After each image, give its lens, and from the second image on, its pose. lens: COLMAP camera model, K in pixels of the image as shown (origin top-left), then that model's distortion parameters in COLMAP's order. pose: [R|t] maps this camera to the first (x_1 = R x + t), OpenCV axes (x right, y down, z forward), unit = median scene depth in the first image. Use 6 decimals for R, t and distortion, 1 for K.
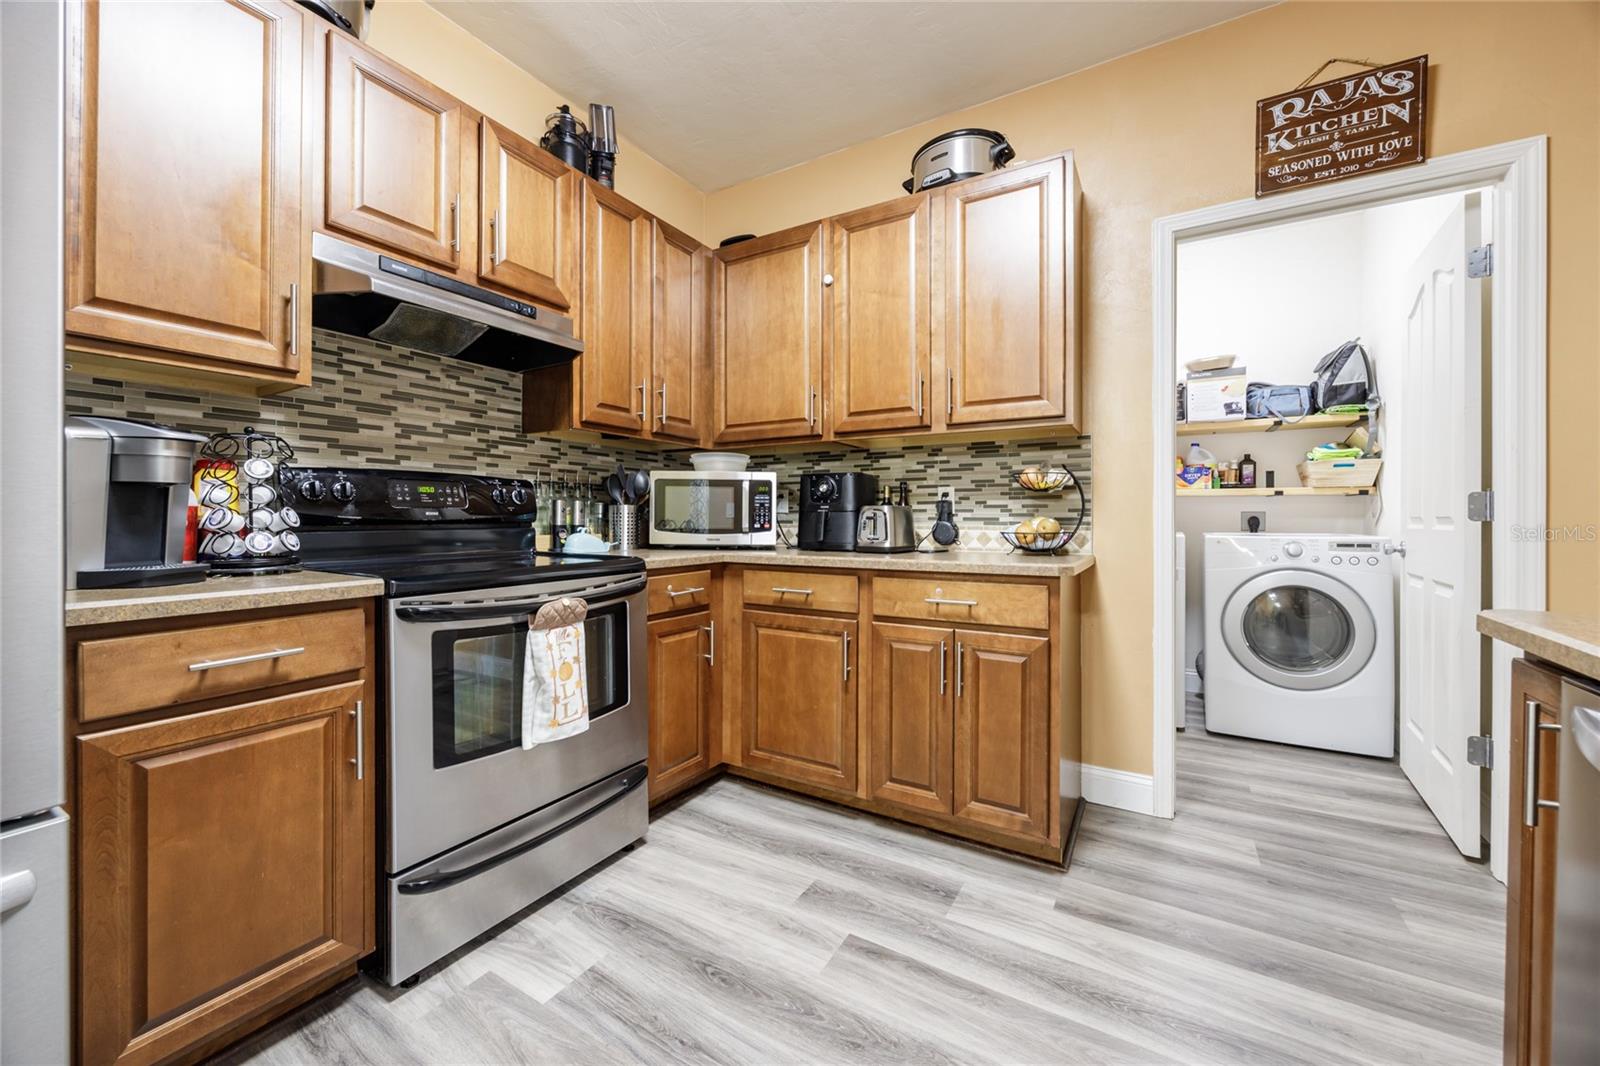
lens RADIAL K [[616.6, 0, 797.6], [0, 616.6, 515.9], [0, 0, 1]] dist [-0.004404, -0.000166]
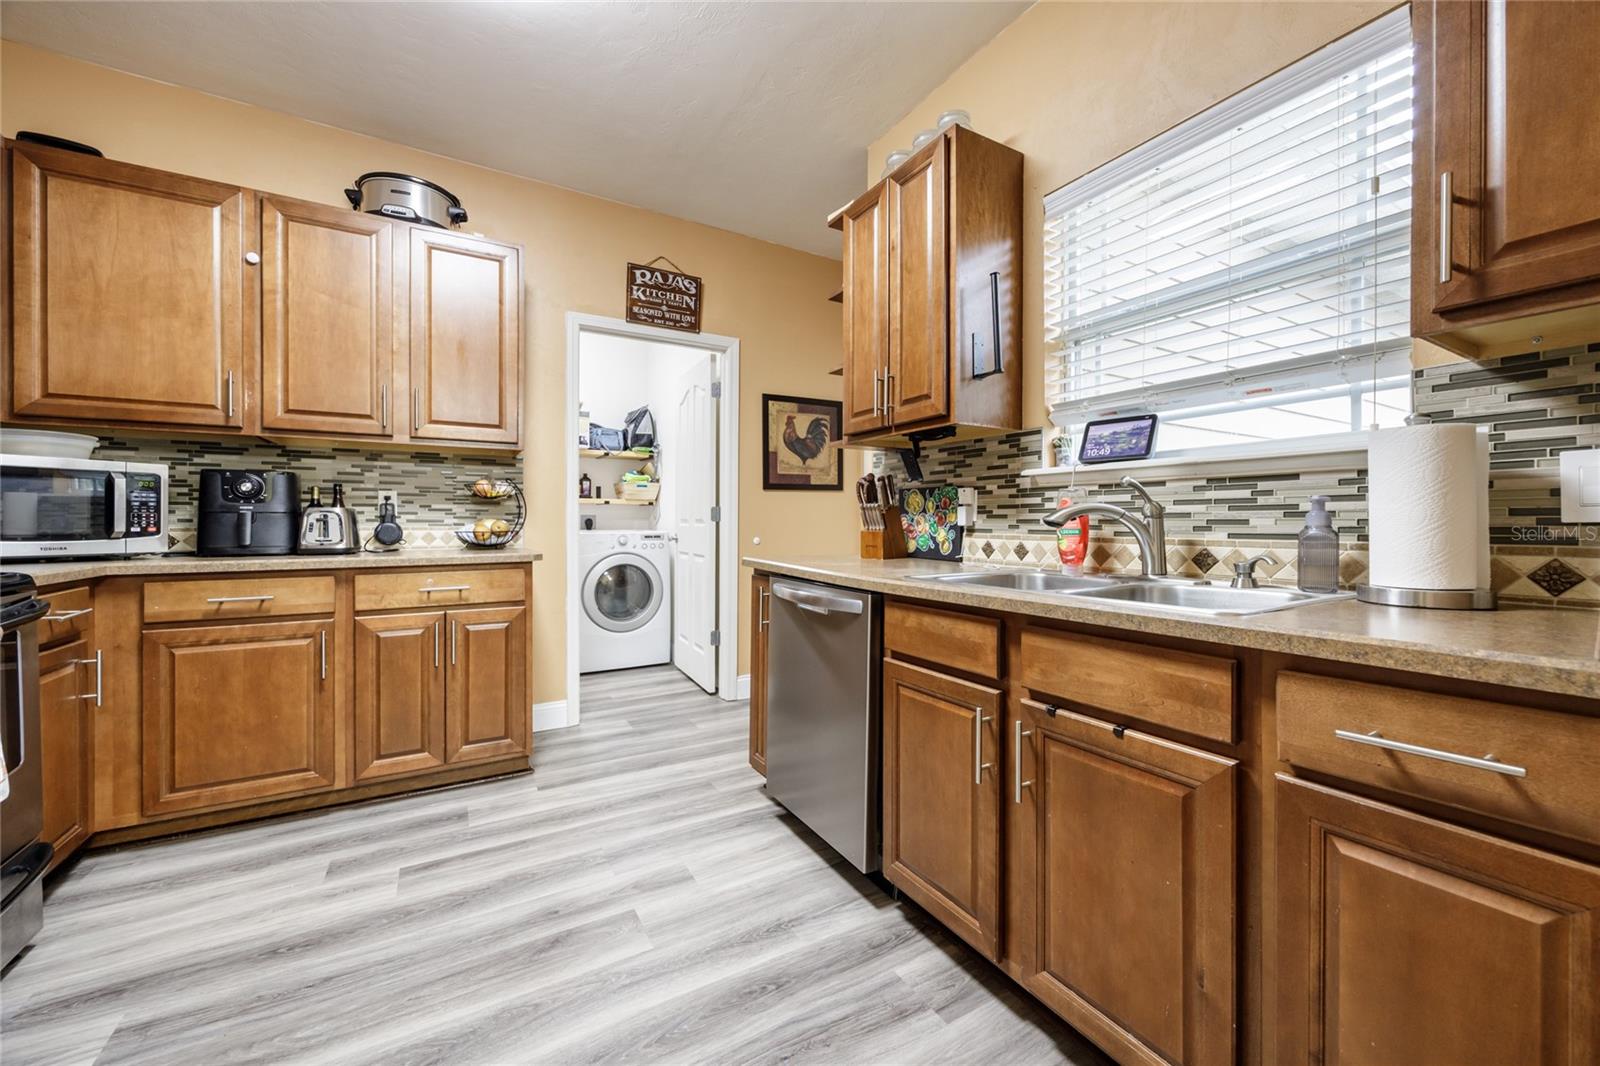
lens RADIAL K [[616.6, 0, 830.4], [0, 616.6, 504.8], [0, 0, 1]] dist [-0.004404, -0.000166]
pose [[0.452417, 0.021628, 0.891544, -0.446158], [-0.004749, 0.999750, -0.021843, -0.003367], [-0.891794, 0.005648, 0.452407, -0.208907]]
